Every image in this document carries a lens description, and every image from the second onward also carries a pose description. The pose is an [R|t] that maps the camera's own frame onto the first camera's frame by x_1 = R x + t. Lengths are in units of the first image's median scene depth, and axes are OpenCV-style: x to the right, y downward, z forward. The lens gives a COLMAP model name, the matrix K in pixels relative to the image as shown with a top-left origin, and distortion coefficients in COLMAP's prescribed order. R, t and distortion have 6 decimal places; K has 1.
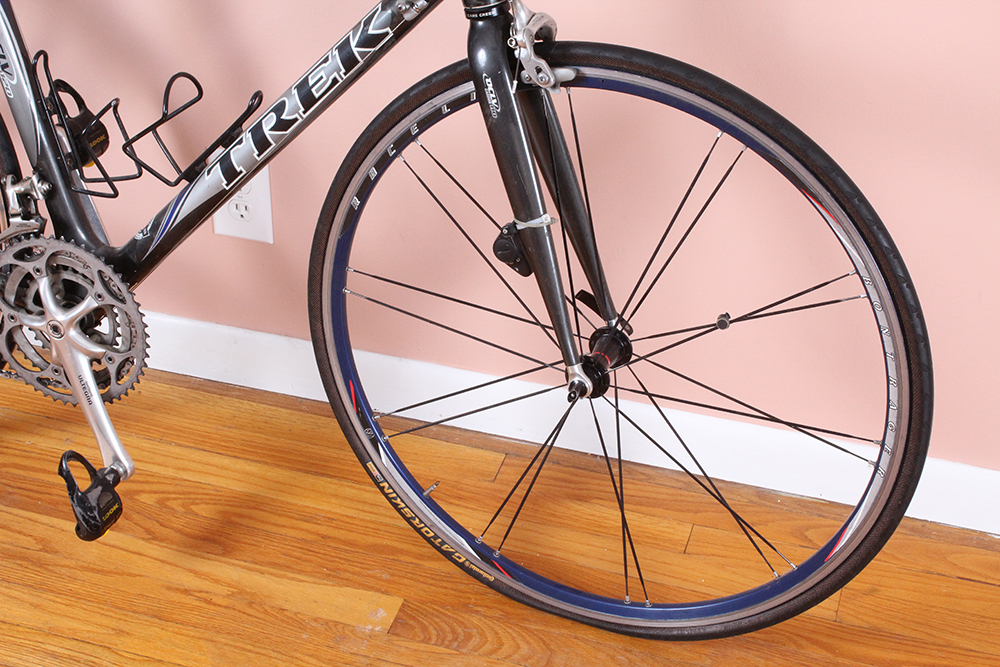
lens RADIAL K [[1667.3, 0, 503.2], [0, 1667.3, 330.5], [0, 0, 1]] dist [0.020399, 0.000000]
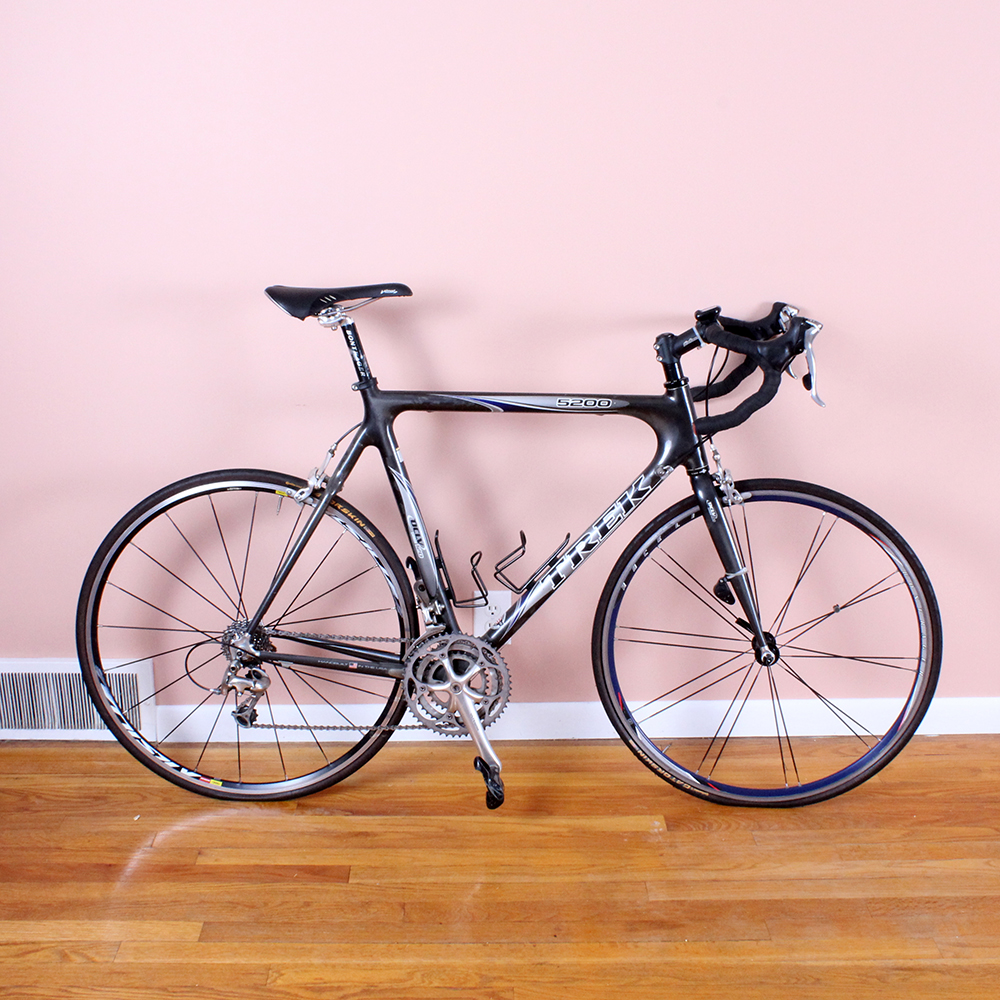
lens RADIAL K [[1383.2, 0, 497.5], [0, 1383.2, 501.7], [0, 0, 1]] dist [-0.033943, 0.000000]
pose [[0.948437, -0.106652, 0.298482, -0.670275], [0.185869, 0.949927, -0.251180, 0.194739], [-0.256747, 0.293707, 0.920770, -0.409252]]
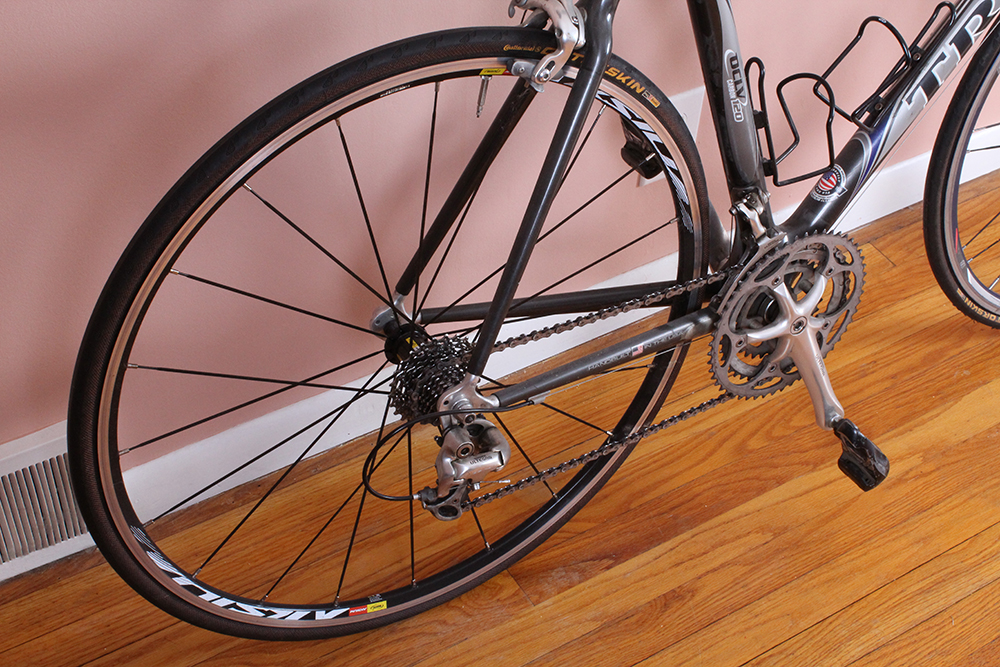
lens RADIAL K [[1428.1, 0, 503.5], [0, 1428.1, 331.2], [0, 0, 1]] dist [-0.055457, 0.000000]
pose [[0.658606, -0.512530, 0.550955, -0.876695], [0.385476, 0.858609, 0.337934, -0.357478], [-0.646256, -0.010185, 0.763053, 0.513770]]
